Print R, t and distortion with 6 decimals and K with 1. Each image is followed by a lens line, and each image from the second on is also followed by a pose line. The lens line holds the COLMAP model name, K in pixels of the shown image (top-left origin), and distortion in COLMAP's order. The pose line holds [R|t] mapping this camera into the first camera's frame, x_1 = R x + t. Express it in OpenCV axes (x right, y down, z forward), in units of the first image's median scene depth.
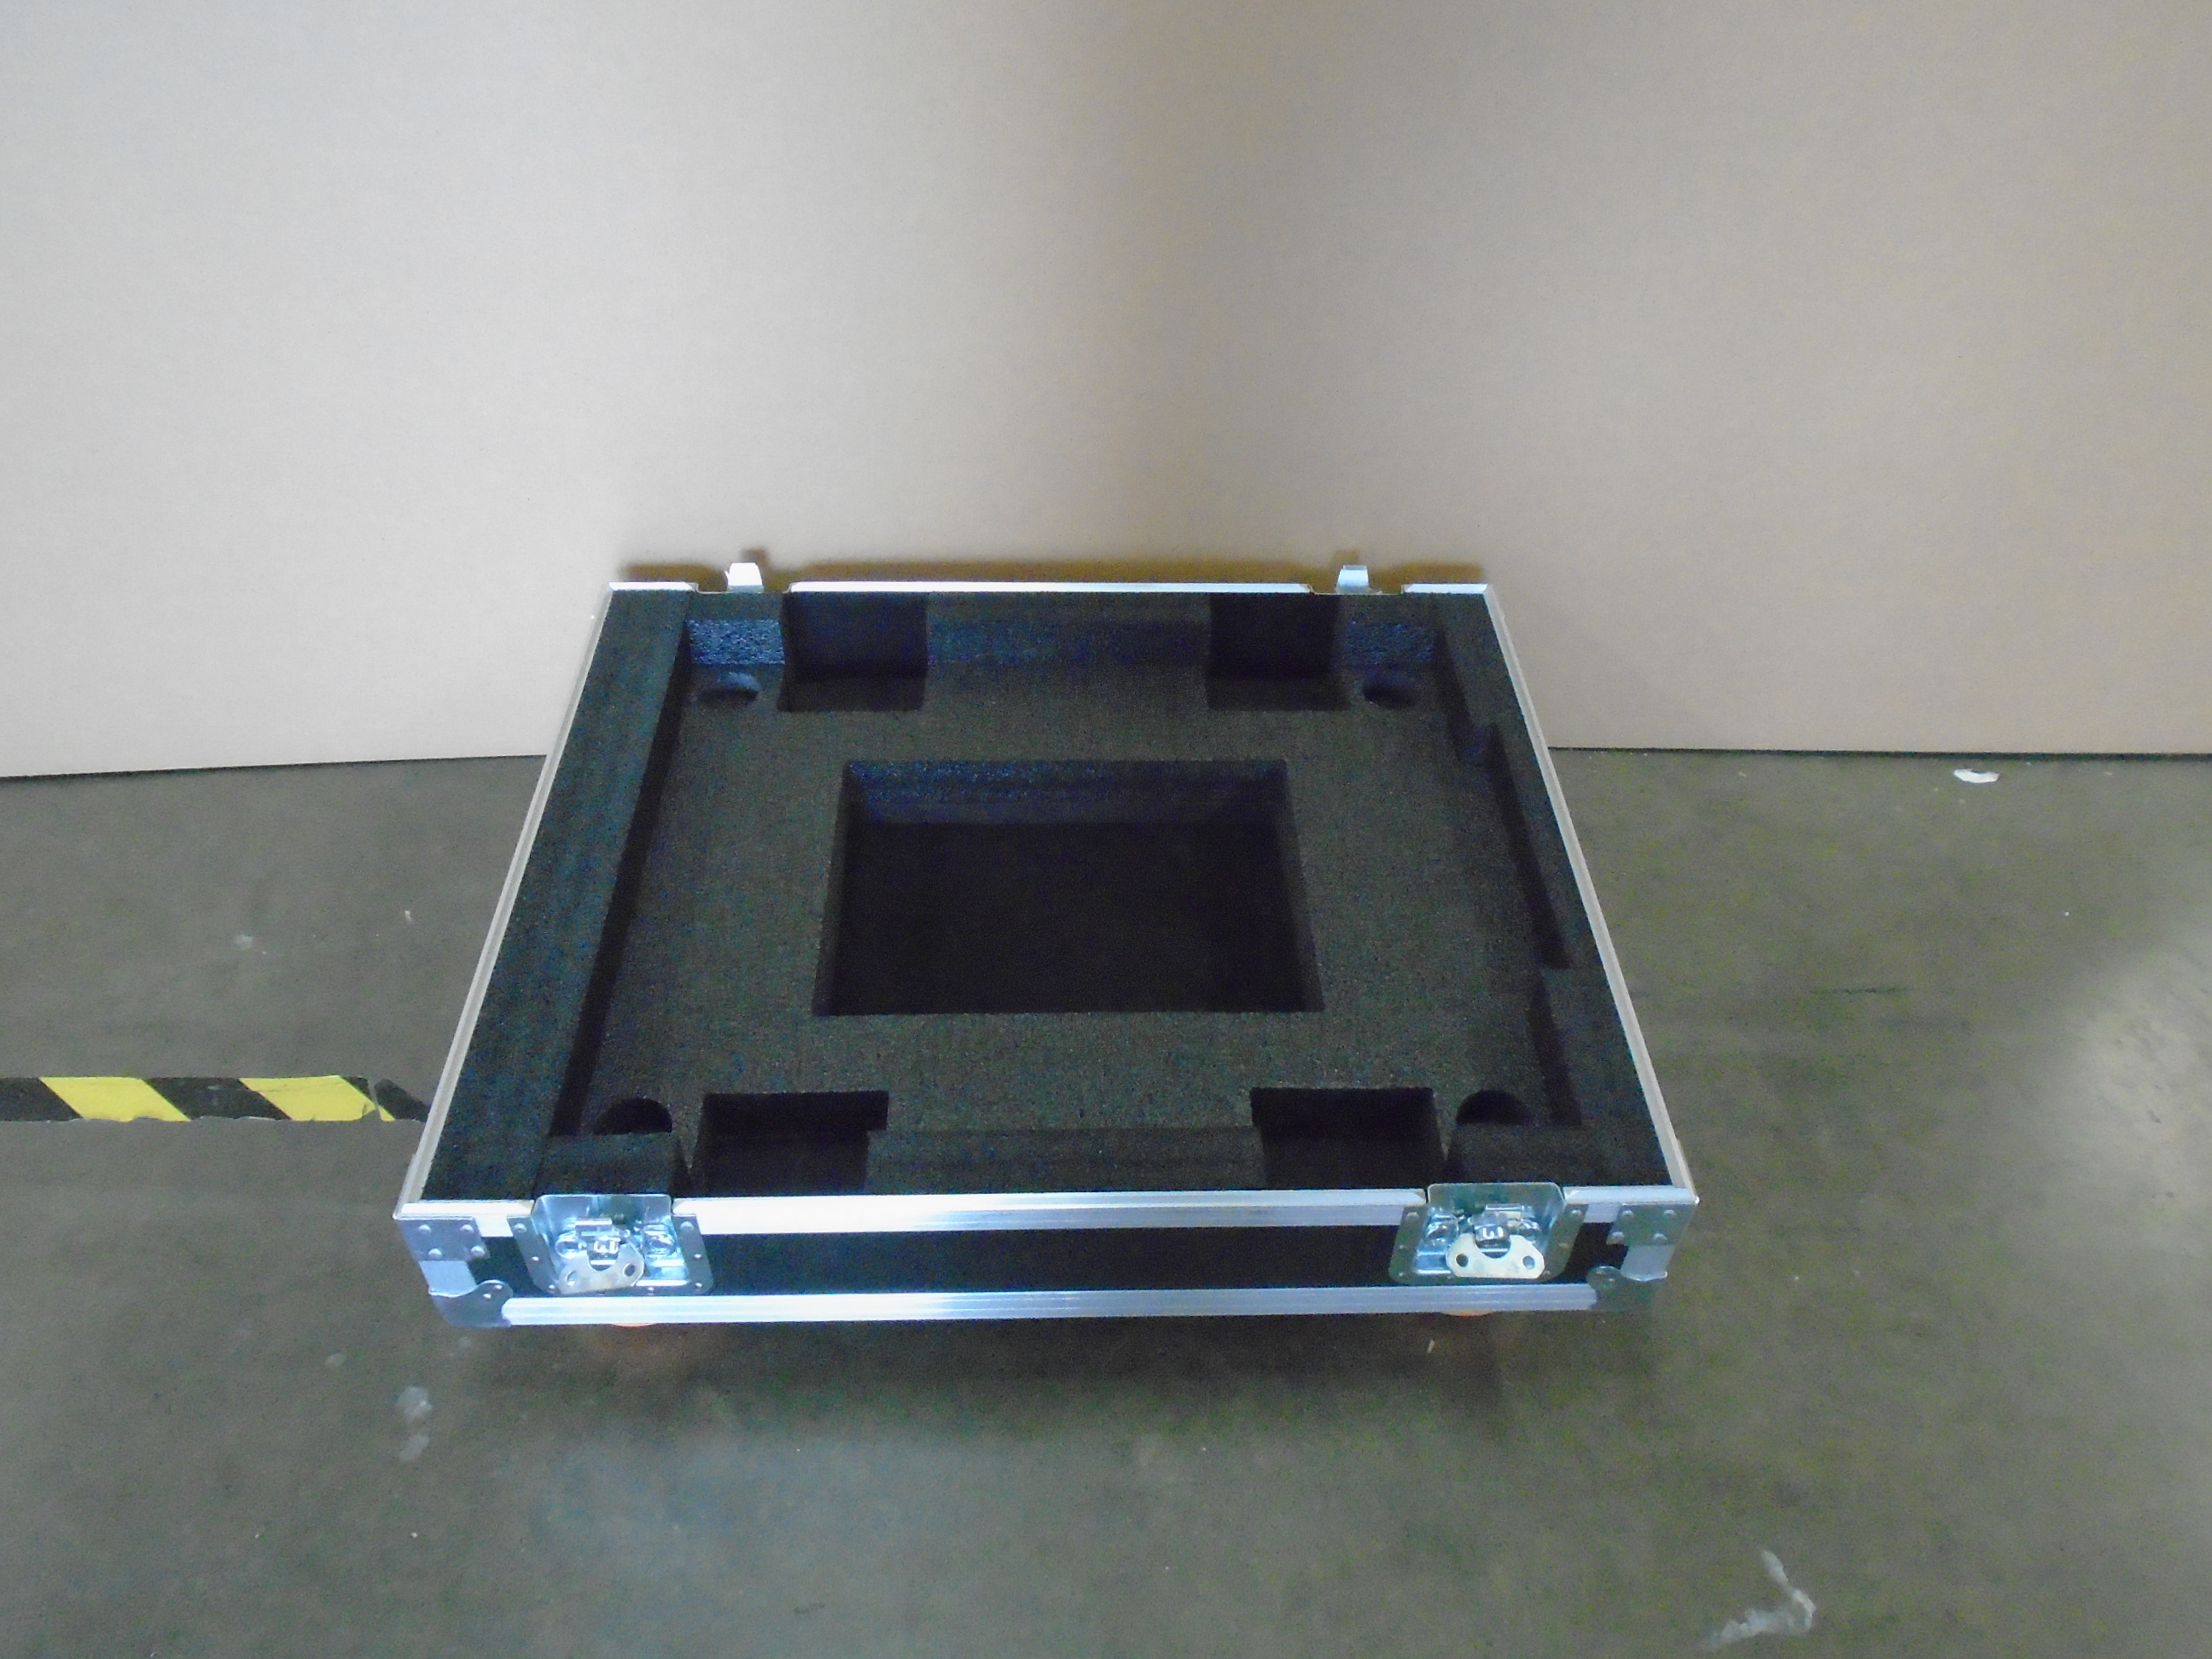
lens RADIAL K [[1708.9, 0, 1106.0], [0, 1708.9, 829.5], [0, 0, 1]] dist [0.001326, 0.000249]
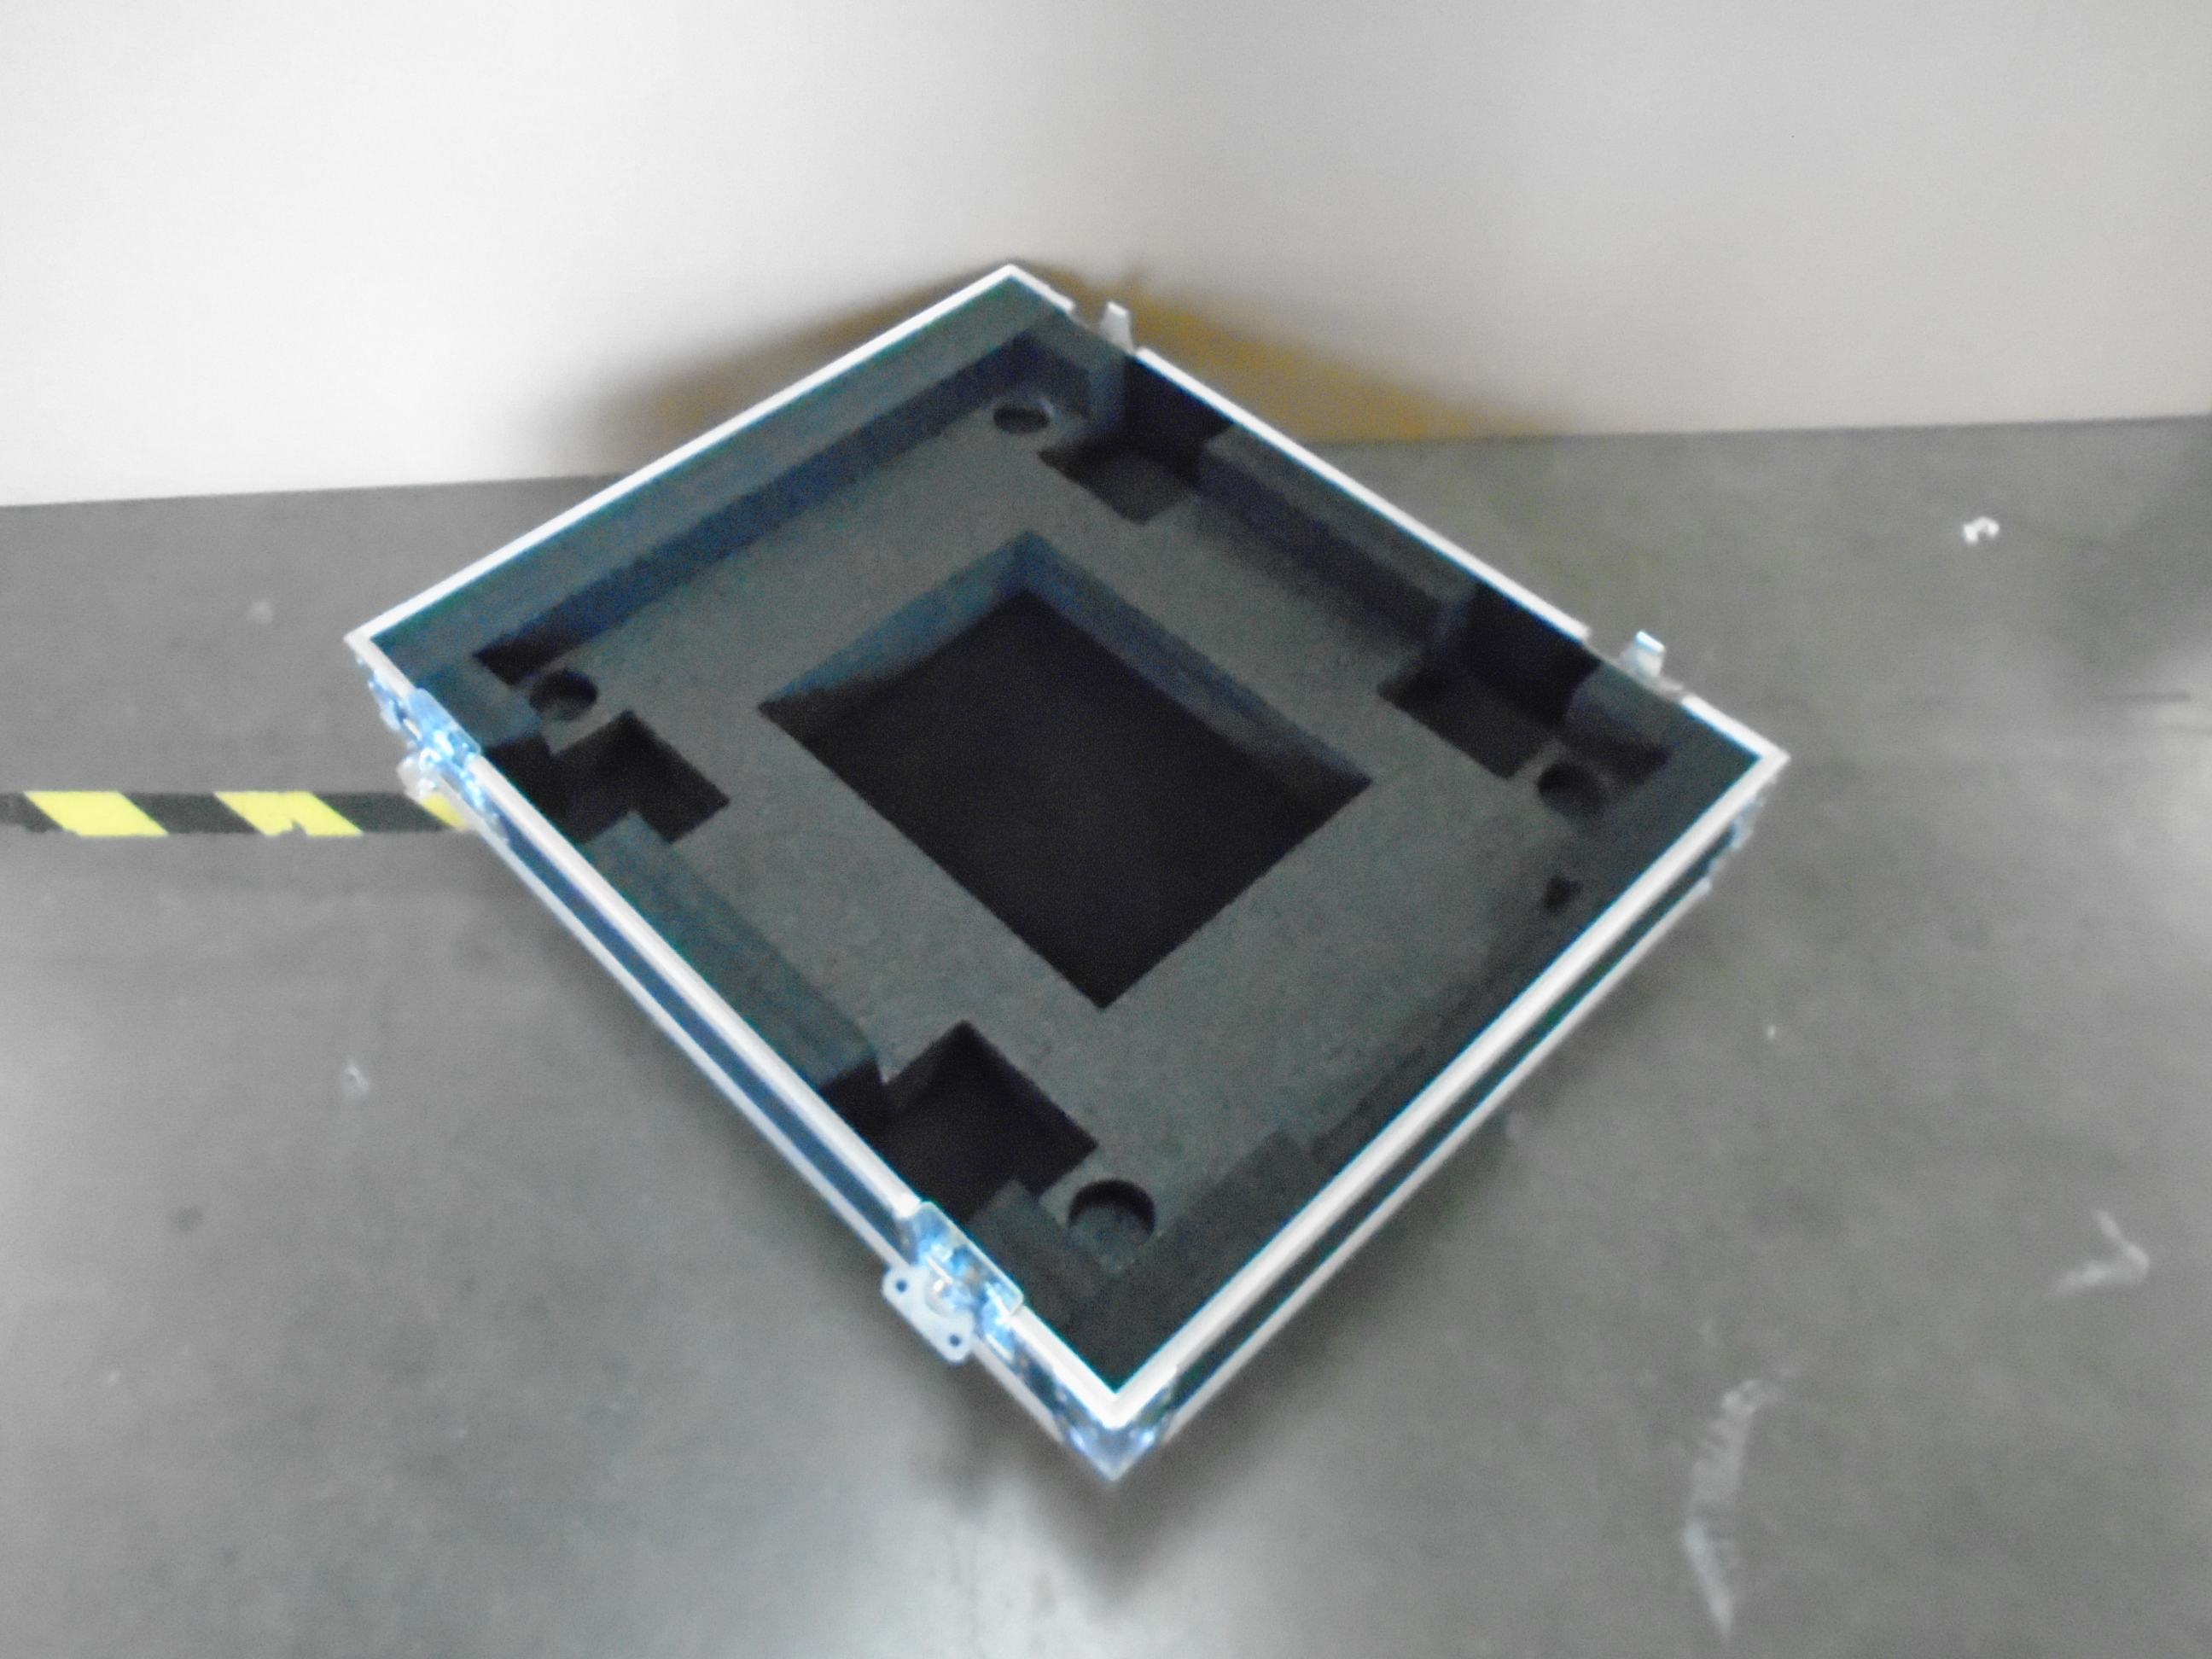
lens RADIAL K [[1708.9, 0, 1106.0], [0, 1708.9, 829.5], [0, 0, 1]] dist [0.001326, 0.000249]
pose [[0.686753, 0.567546, -0.454160, 0.408915], [-0.498866, 0.822426, 0.273400, -0.184691], [0.528681, 0.038806, 0.847933, 0.201864]]
